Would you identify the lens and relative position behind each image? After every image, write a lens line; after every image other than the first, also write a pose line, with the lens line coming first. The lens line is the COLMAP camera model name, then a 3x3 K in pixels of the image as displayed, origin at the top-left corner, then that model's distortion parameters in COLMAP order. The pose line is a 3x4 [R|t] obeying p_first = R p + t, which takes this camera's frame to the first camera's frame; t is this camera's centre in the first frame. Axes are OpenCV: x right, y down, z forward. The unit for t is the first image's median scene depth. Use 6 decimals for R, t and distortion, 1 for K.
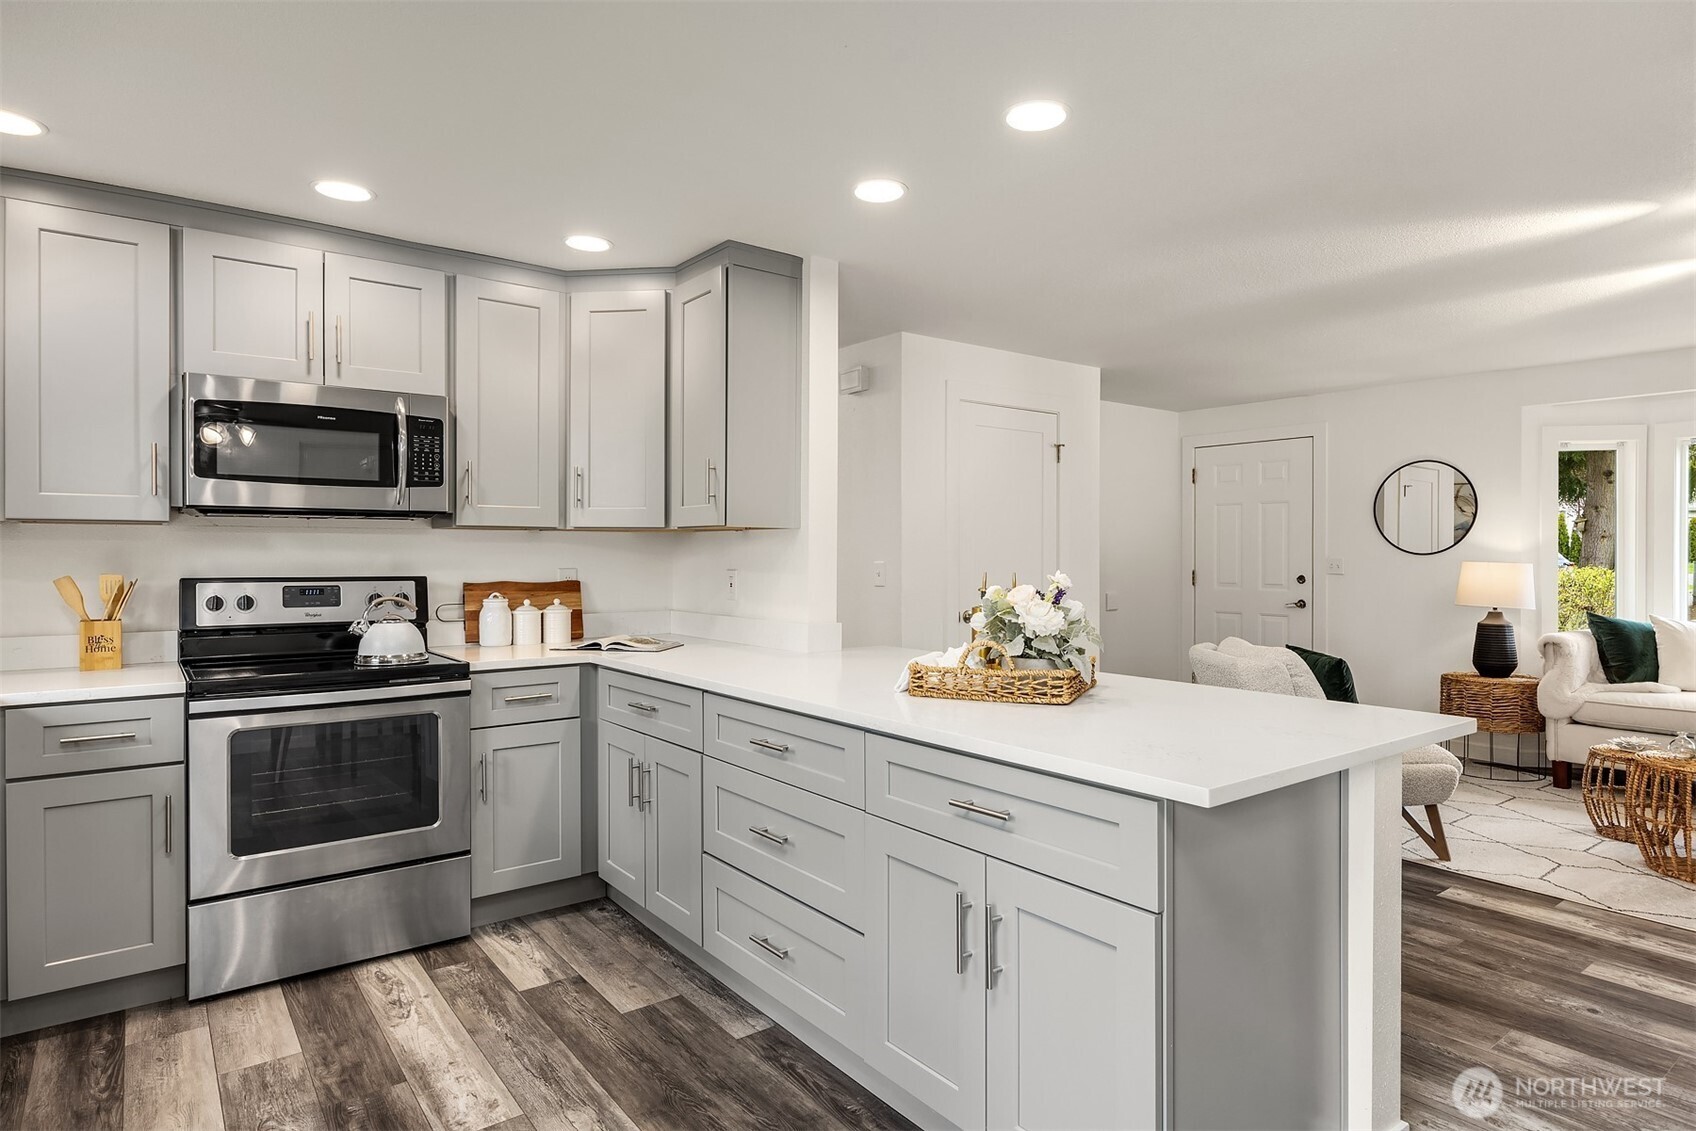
lens RADIAL K [[957.3, 0, 853.5], [0, 957.3, 563.0], [0, 0, 1]] dist [0.017585, -0.004736]
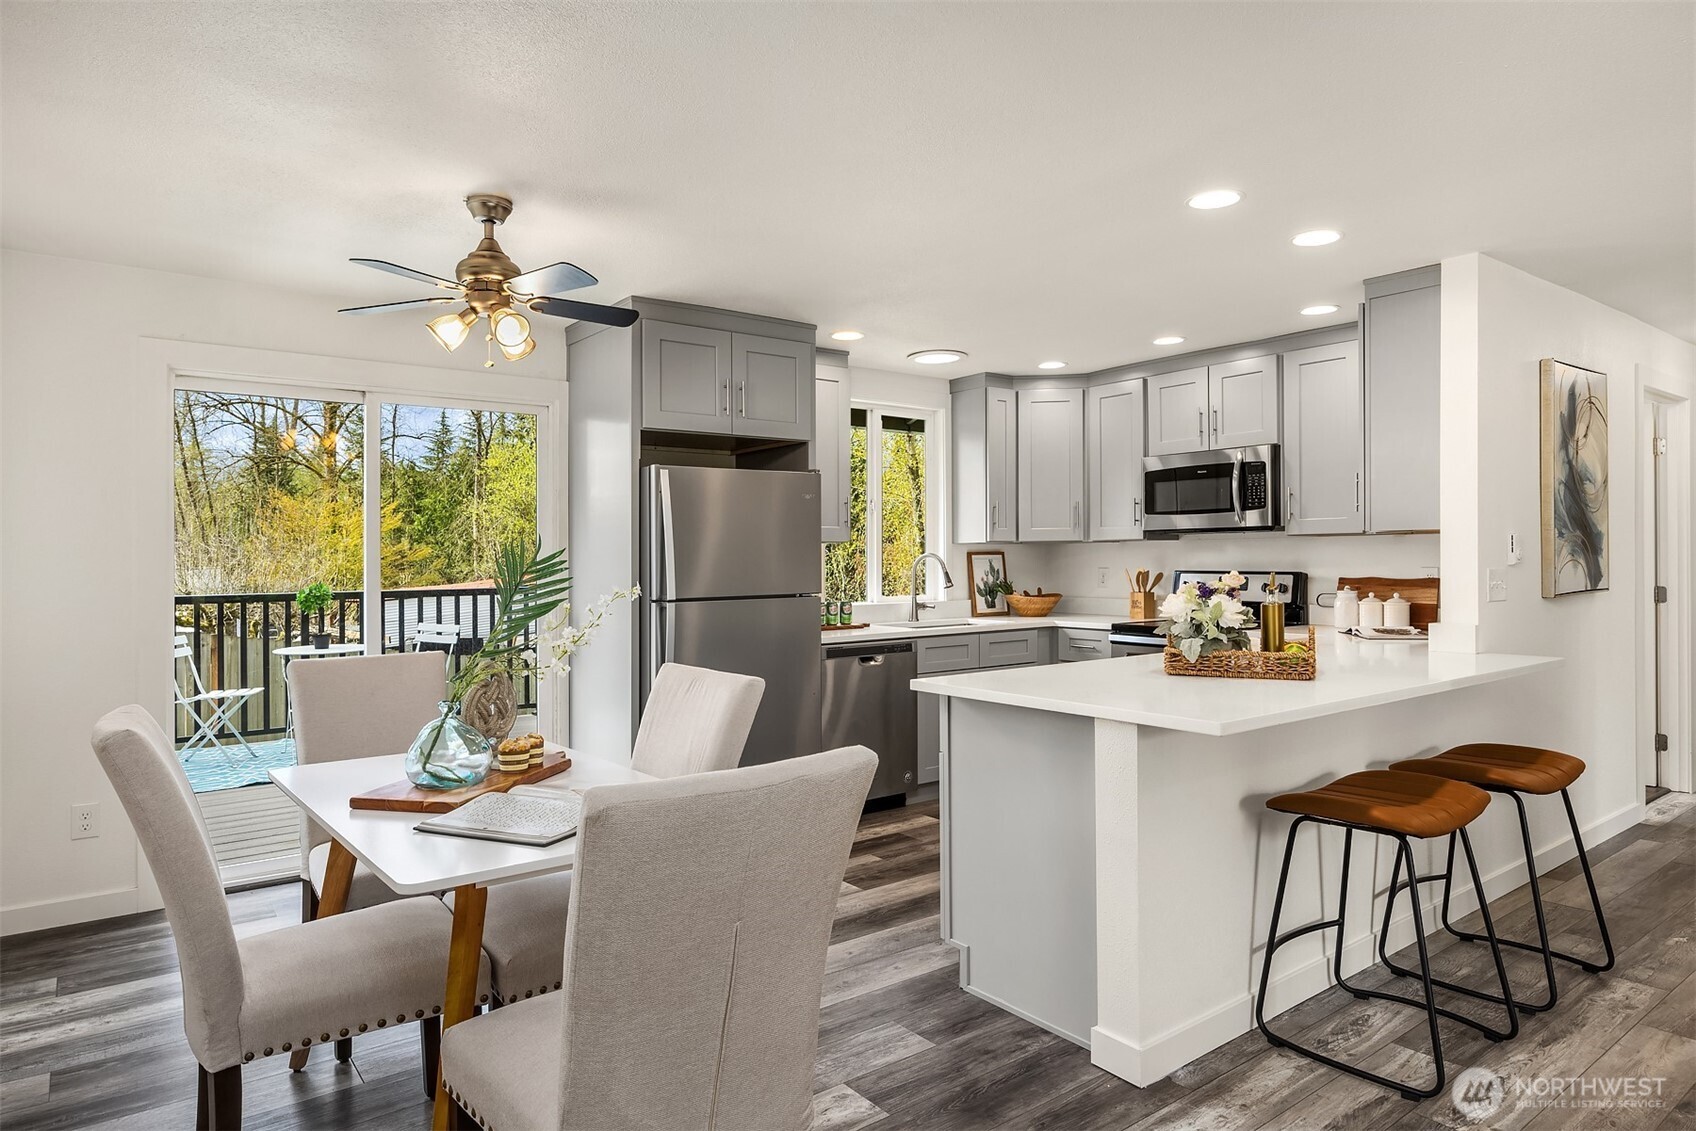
lens RADIAL K [[1055.6, 0, 854.3], [0, 1055.6, 566.5], [0, 0, 1]] dist [-0.007626, -0.001456]
pose [[-0.002417, 0.006346, -0.999977, 1.163180], [-0.000588, 0.999980, 0.006348, -0.003488], [0.999997, 0.000603, -0.002414, 0.406390]]
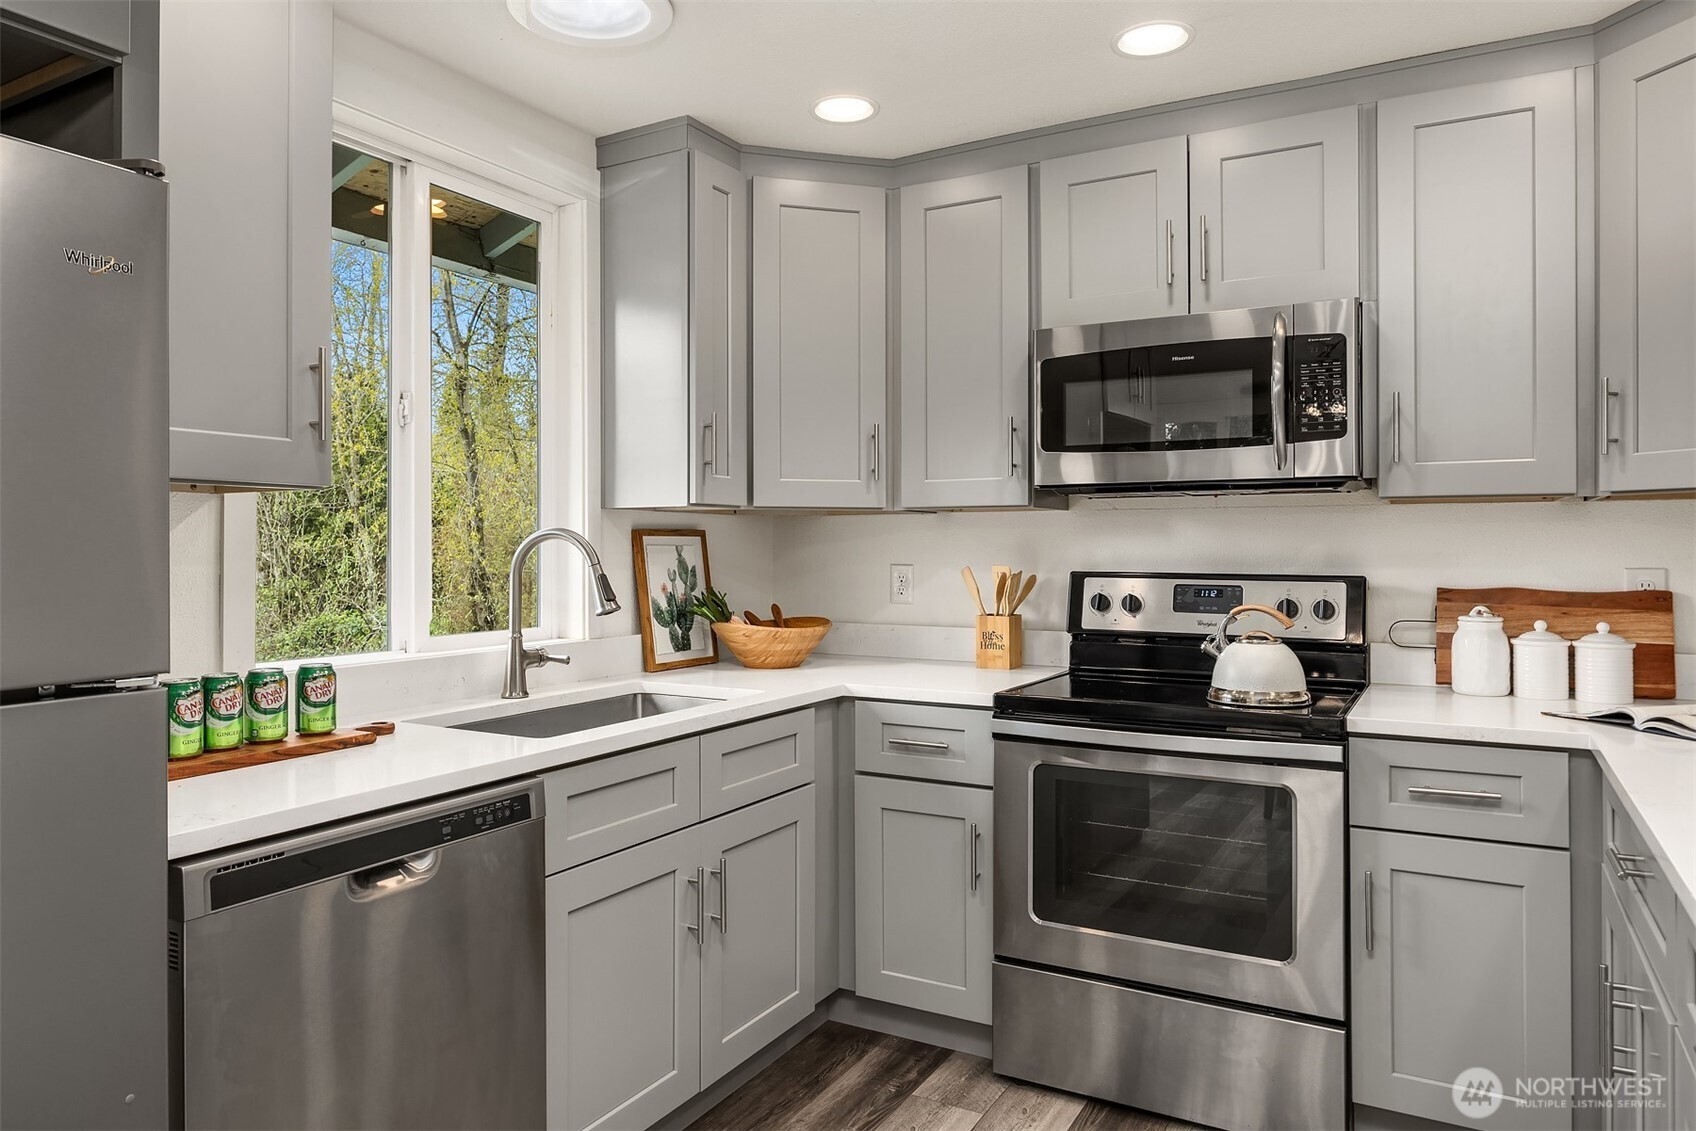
lens RADIAL K [[1094.4, 0, 863.0], [0, 1094.4, 539.8], [0, 0, 1]] dist [-0.023243, 0.008651]
pose [[0.391482, -0.005687, -0.920168, 0.119222], [-0.007462, 0.999928, -0.009354, -0.001734], [0.920155, 0.010528, 0.391412, 0.429682]]
